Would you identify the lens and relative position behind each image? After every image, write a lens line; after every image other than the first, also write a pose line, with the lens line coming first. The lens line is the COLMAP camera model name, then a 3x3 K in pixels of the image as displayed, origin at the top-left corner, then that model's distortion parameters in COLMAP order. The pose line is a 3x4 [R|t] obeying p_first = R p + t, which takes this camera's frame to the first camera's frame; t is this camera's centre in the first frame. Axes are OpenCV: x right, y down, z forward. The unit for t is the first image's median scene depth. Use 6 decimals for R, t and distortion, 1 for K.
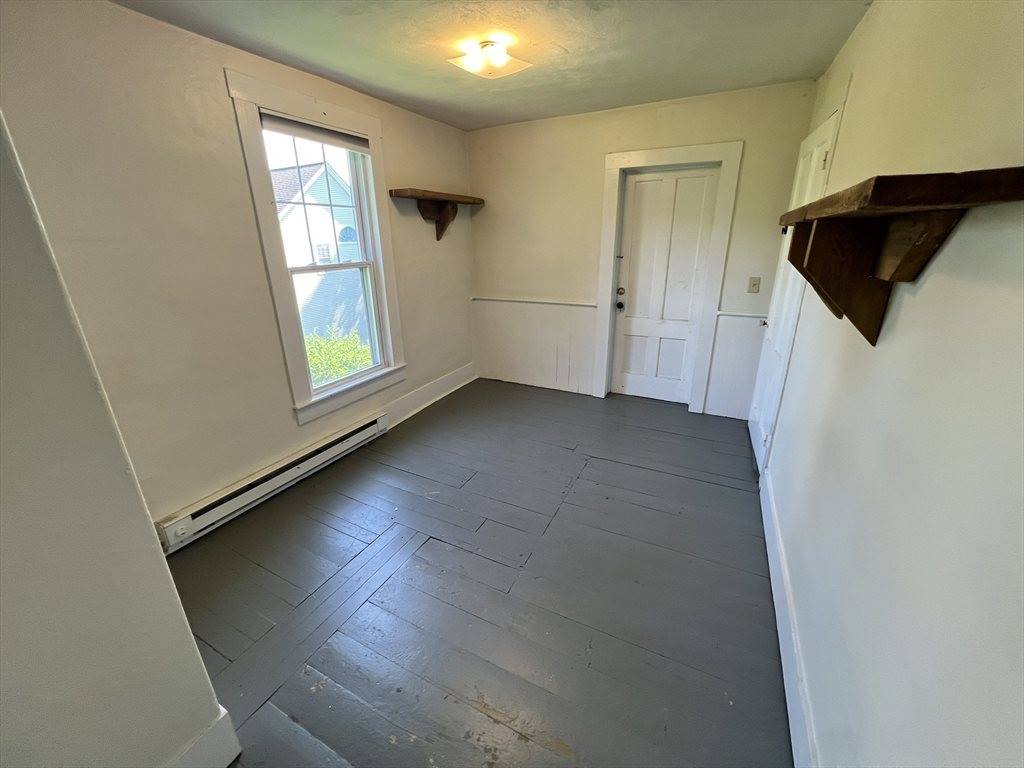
lens RADIAL K [[407.8, 0, 510.5], [0, 407.8, 375.4], [0, 0, 1]] dist [-0.003108, 0.000496]
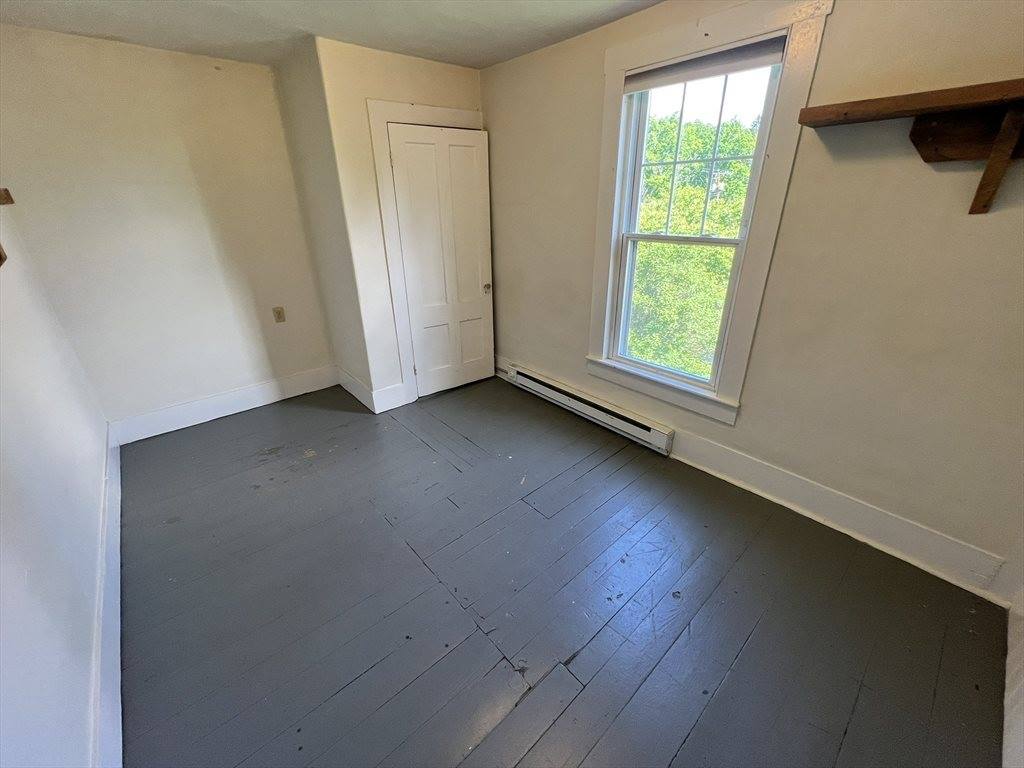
lens RADIAL K [[407.8, 0, 511.5], [0, 407.8, 387.0], [0, 0, 1]] dist [-0.003108, 0.000496]
pose [[-0.366965, 0.381963, -0.848199, 0.487596], [-0.305548, 0.811728, 0.497732, -0.310842], [0.878622, 0.441816, -0.181168, 0.923159]]
